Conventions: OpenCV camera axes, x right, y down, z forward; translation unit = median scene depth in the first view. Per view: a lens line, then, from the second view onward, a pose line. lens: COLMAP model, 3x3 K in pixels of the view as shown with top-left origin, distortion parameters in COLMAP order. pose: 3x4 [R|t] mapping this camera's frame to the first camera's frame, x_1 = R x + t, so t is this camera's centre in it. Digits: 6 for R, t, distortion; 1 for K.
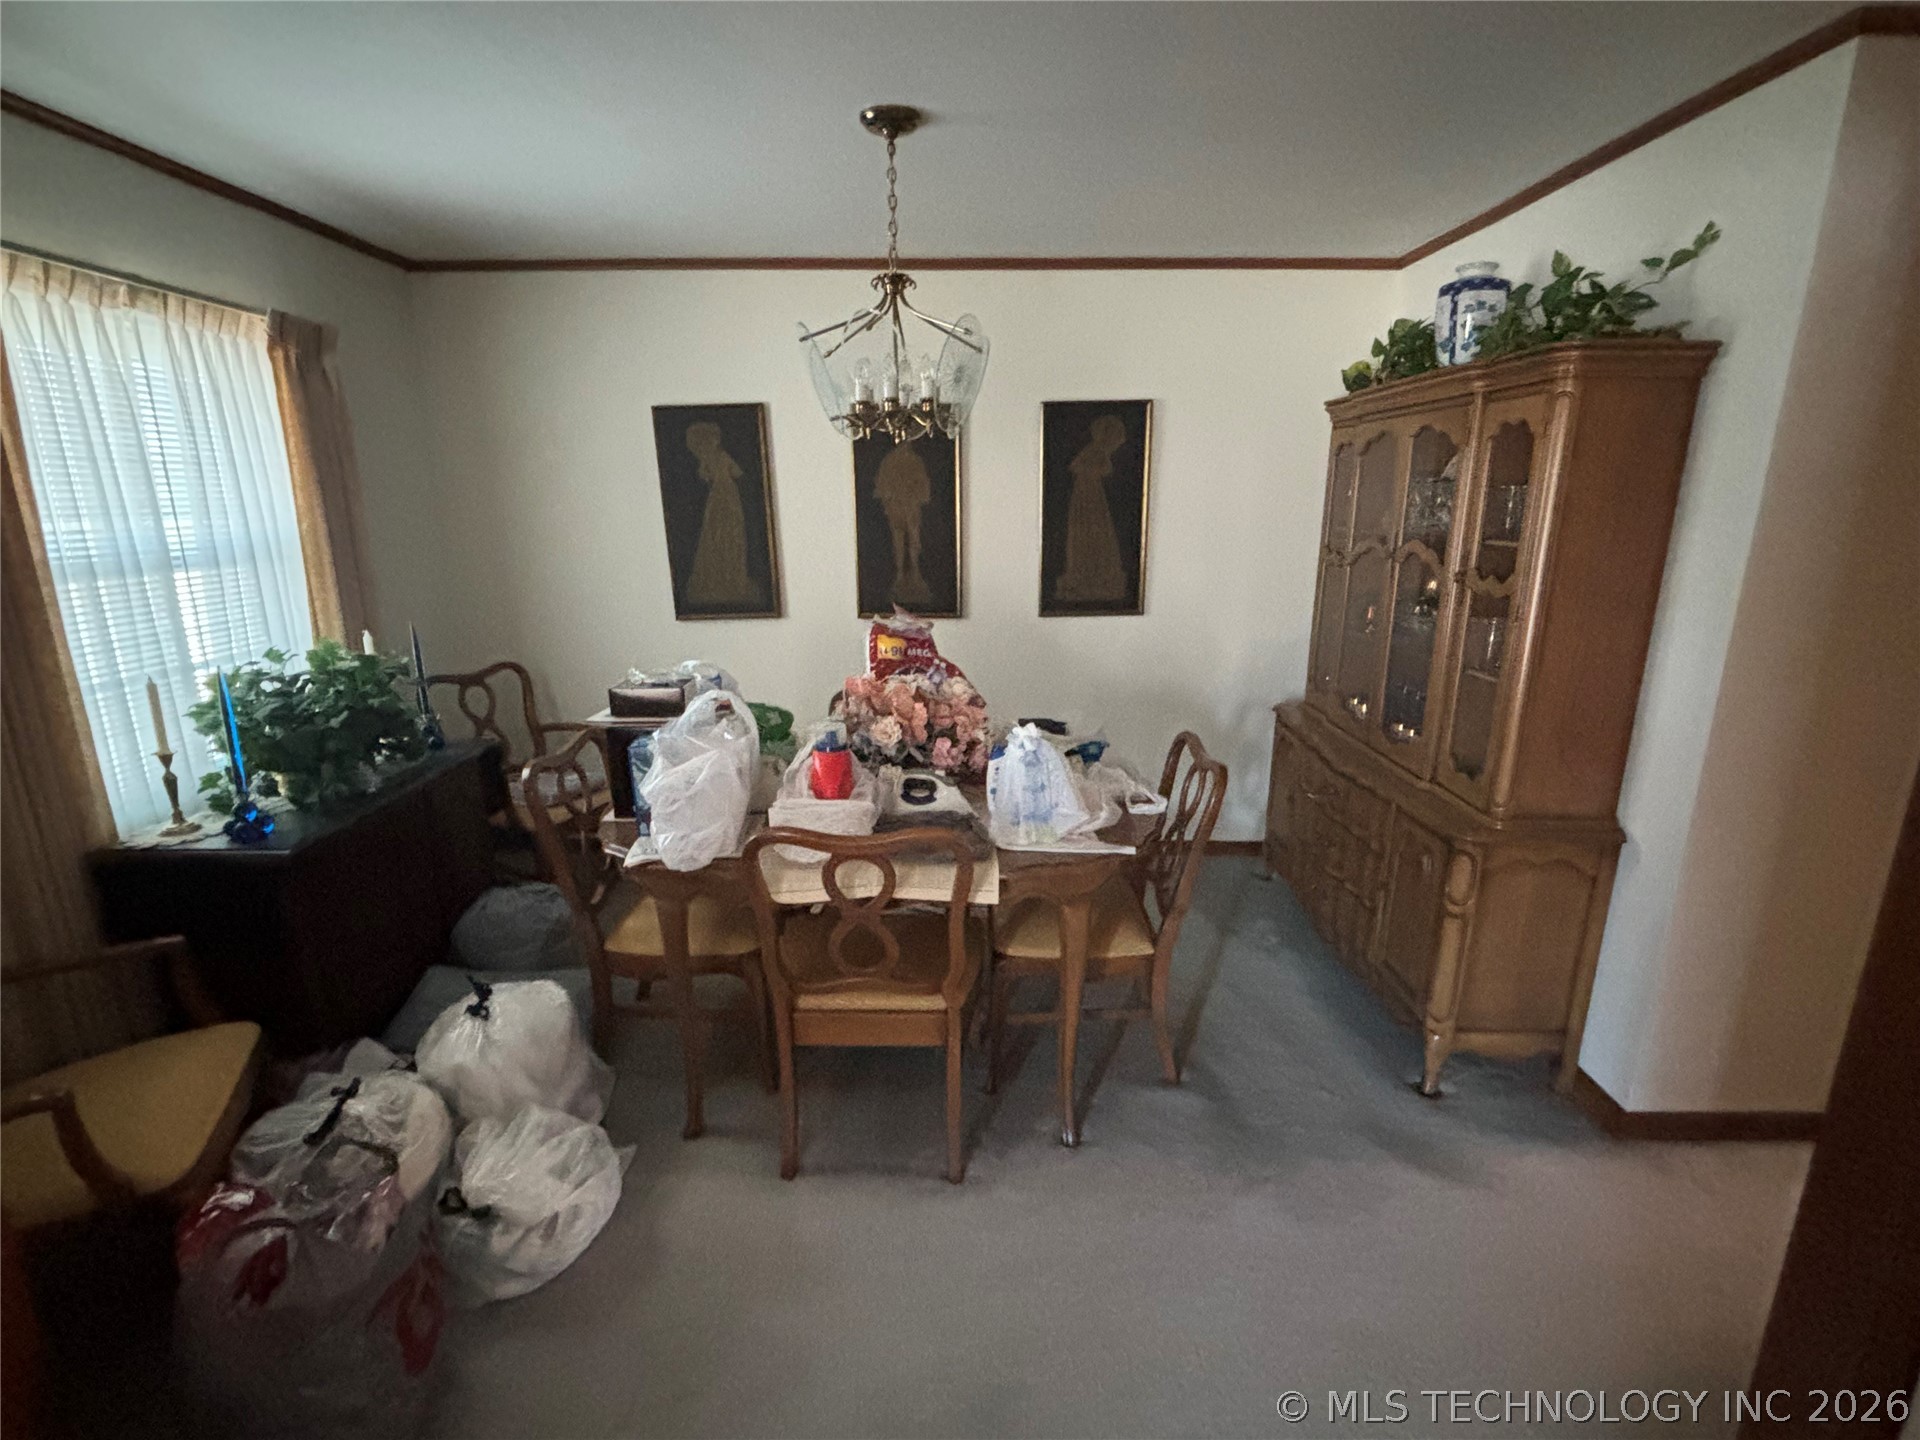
lens RADIAL K [[898.5, 0, 957.6], [0, 898.5, 719.8], [0, 0, 1]] dist [0.005231, -0.000166]
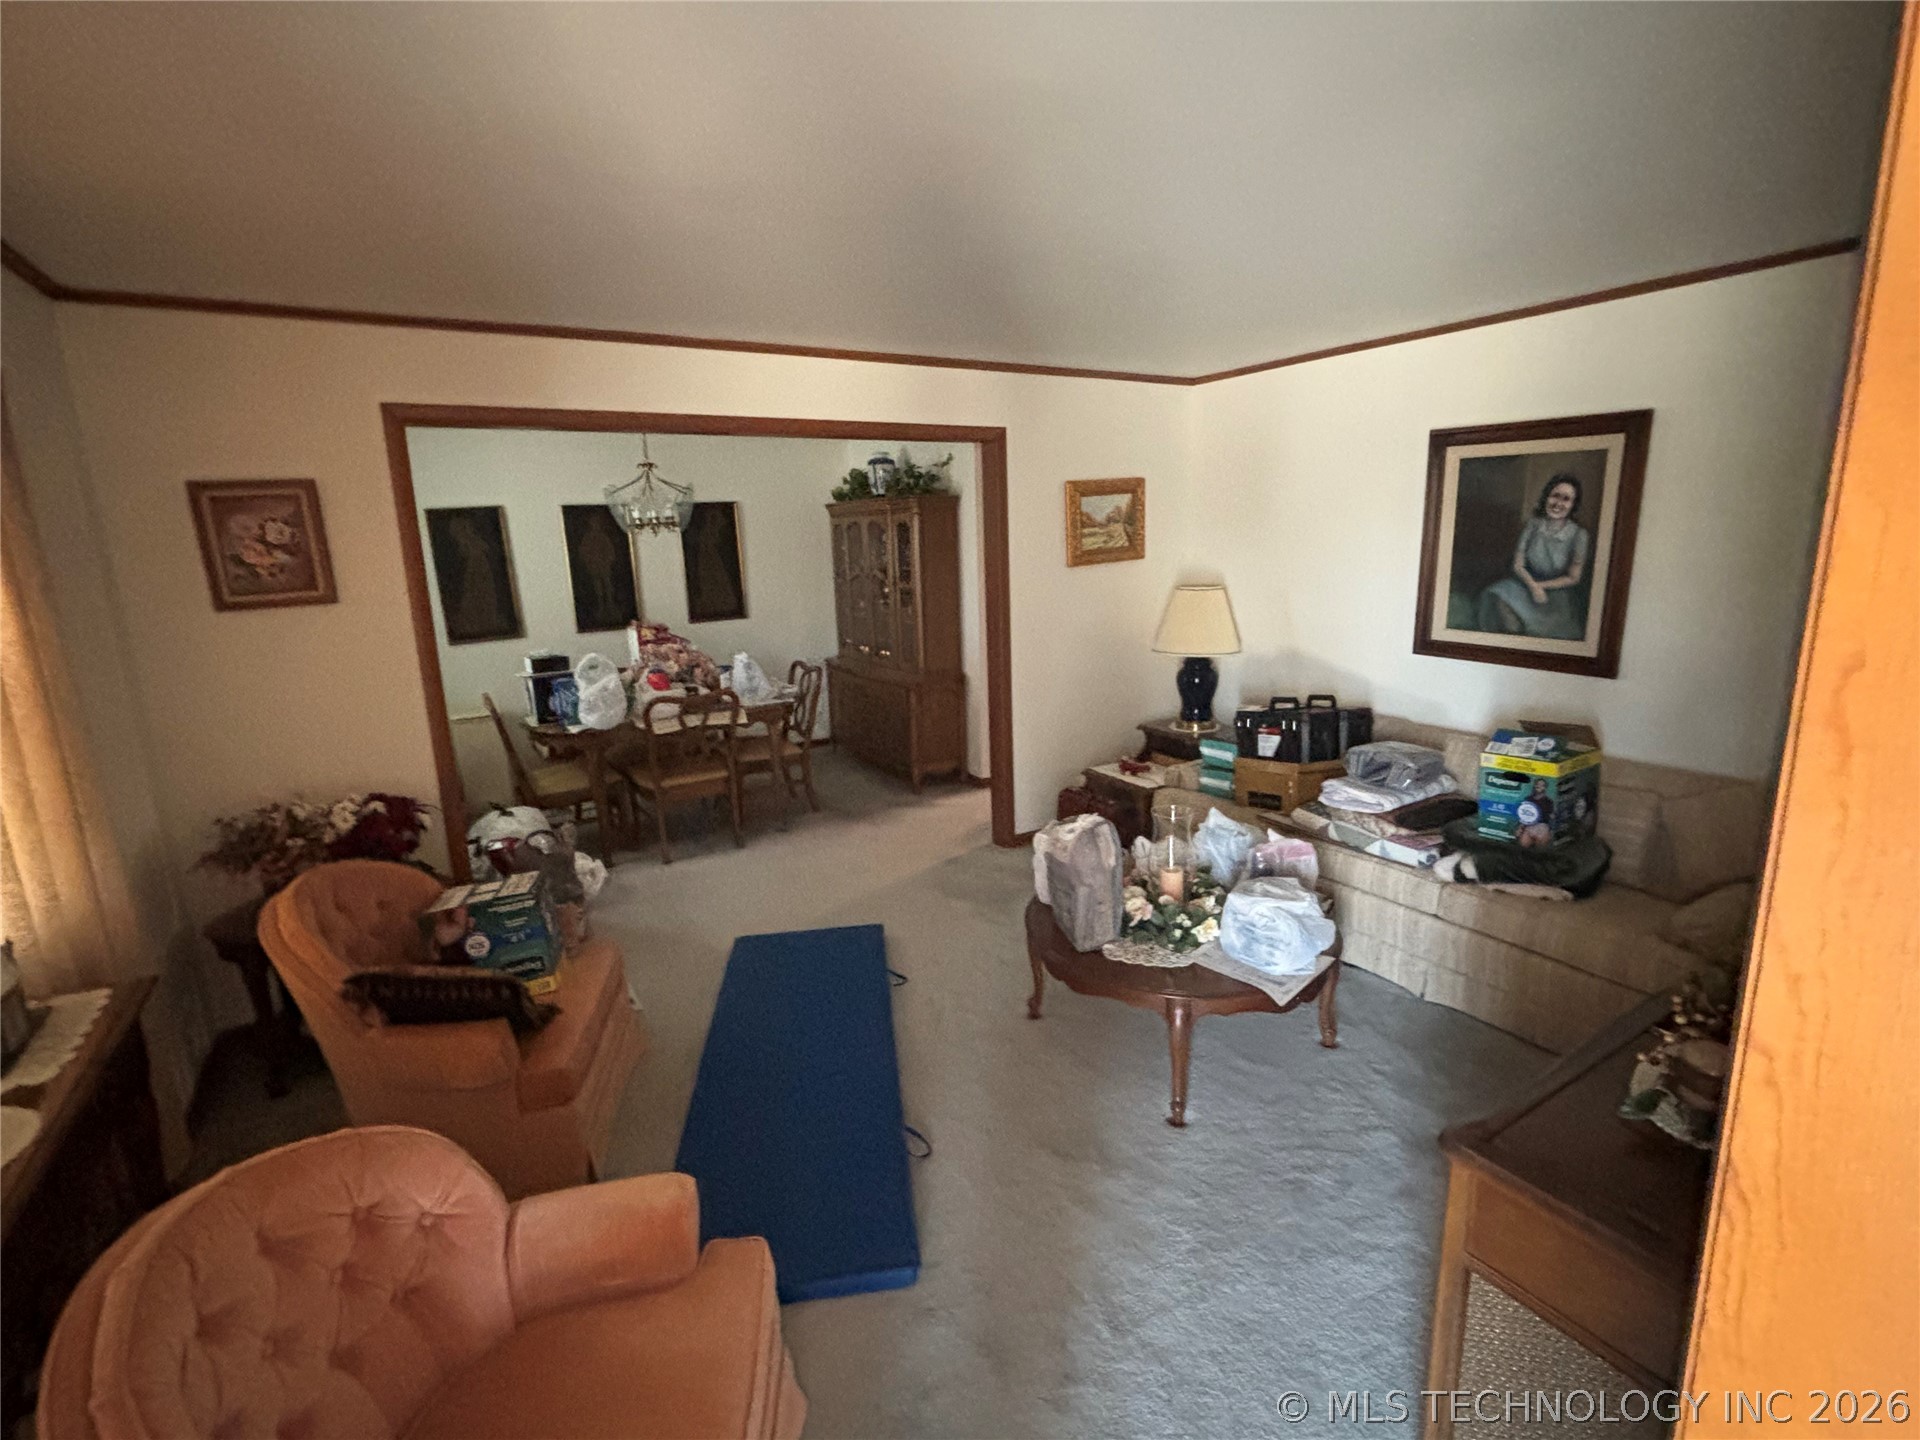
lens RADIAL K [[898.5, 0, 959.7], [0, 898.5, 719.0], [0, 0, 1]] dist [0.005231, -0.000166]
pose [[0.850628, -0.135441, 0.508023, -0.536667], [0.158126, 0.987418, -0.001515, 0.220502], [-0.501426, 0.081620, 0.861342, -1.075989]]
